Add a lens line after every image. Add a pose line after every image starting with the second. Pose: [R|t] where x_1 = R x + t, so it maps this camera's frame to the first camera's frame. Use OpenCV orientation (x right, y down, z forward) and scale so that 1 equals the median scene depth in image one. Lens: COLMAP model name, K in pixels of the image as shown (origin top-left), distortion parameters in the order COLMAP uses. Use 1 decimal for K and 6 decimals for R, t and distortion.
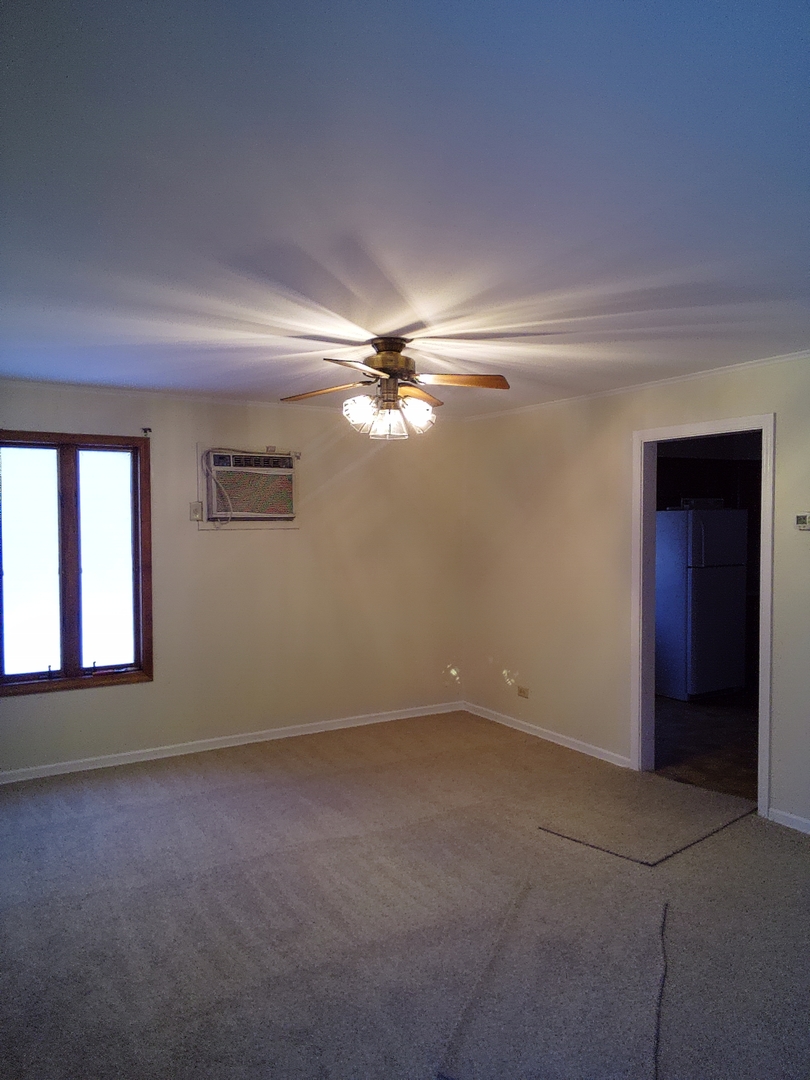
lens RADIAL K [[839.1, 0, 405.0], [0, 839.1, 540.0], [0, 0, 1]] dist [0.003248, 0.000564]
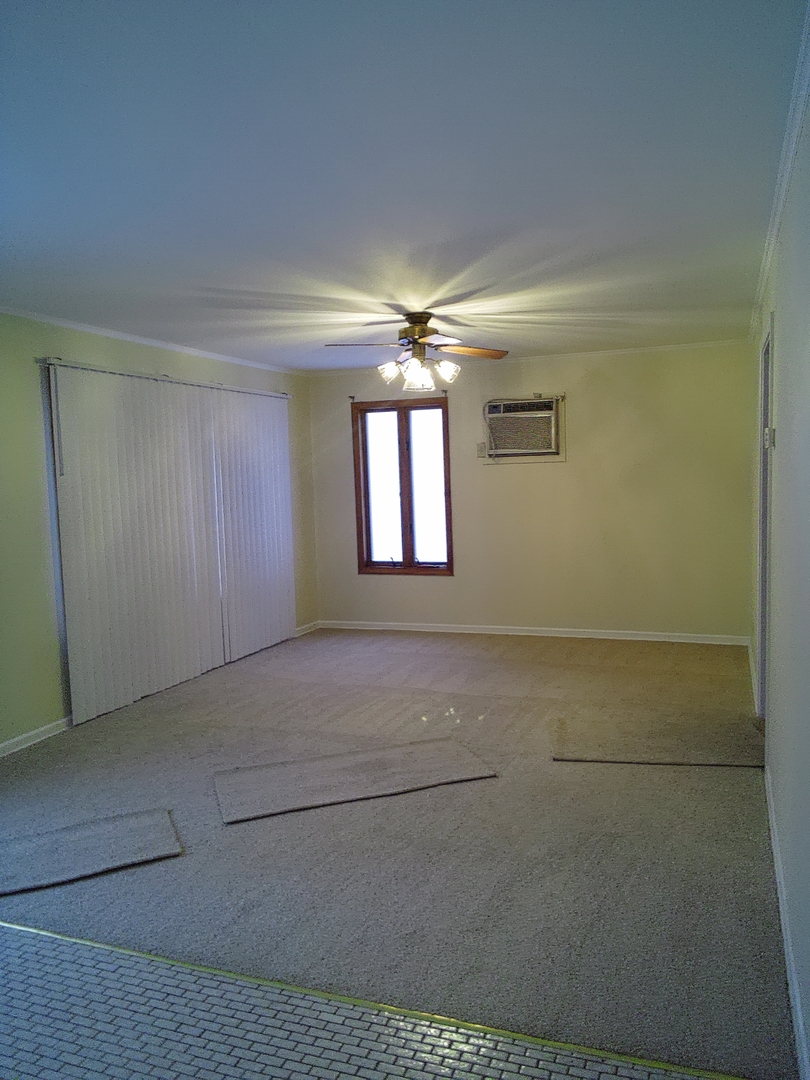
lens RADIAL K [[835.4, 0, 405.0], [0, 835.4, 540.0], [0, 0, 1]] dist [0.045774, 0.000223]
pose [[0.576479, 0.052644, -0.815414, 0.769386], [0.005391, 0.997656, 0.068221, 0.016215], [0.817094, -0.043723, 0.574844, 0.158053]]
